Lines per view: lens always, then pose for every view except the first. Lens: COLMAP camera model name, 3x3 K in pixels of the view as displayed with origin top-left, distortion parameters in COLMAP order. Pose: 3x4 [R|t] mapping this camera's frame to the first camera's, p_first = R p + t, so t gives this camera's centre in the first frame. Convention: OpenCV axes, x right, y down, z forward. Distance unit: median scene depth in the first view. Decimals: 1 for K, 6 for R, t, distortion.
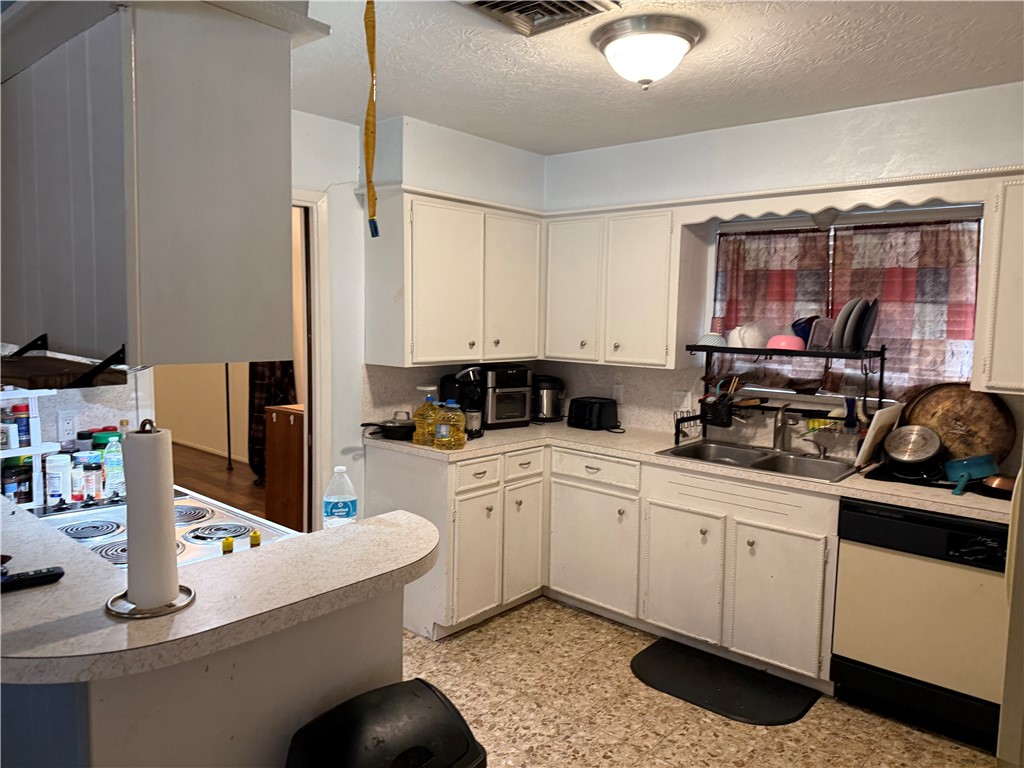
lens RADIAL K [[717.0, 0, 513.9], [0, 717.0, 382.3], [0, 0, 1]] dist [0.002535, 0.000202]
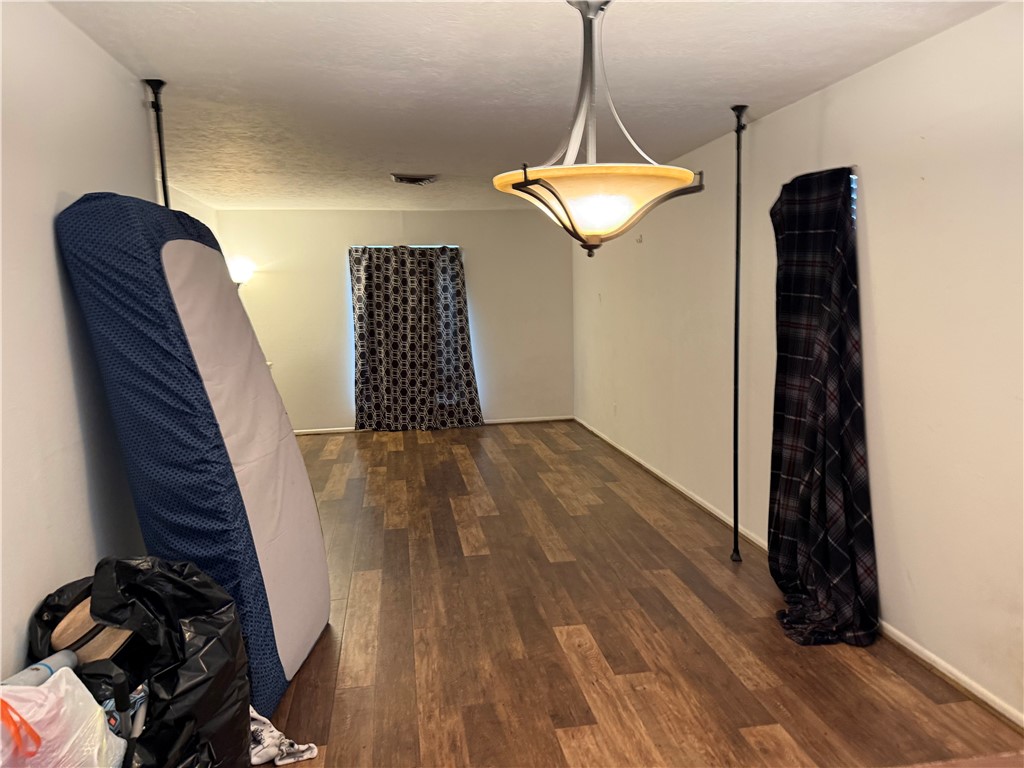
lens RADIAL K [[717.0, 0, 513.0], [0, 717.0, 384.5], [0, 0, 1]] dist [0.002535, 0.000202]
pose [[0.775483, 0.045799, -0.629706, -0.175348], [-0.018314, 0.998578, 0.050075, -0.050082], [0.631103, -0.027300, 0.775218, 0.436384]]
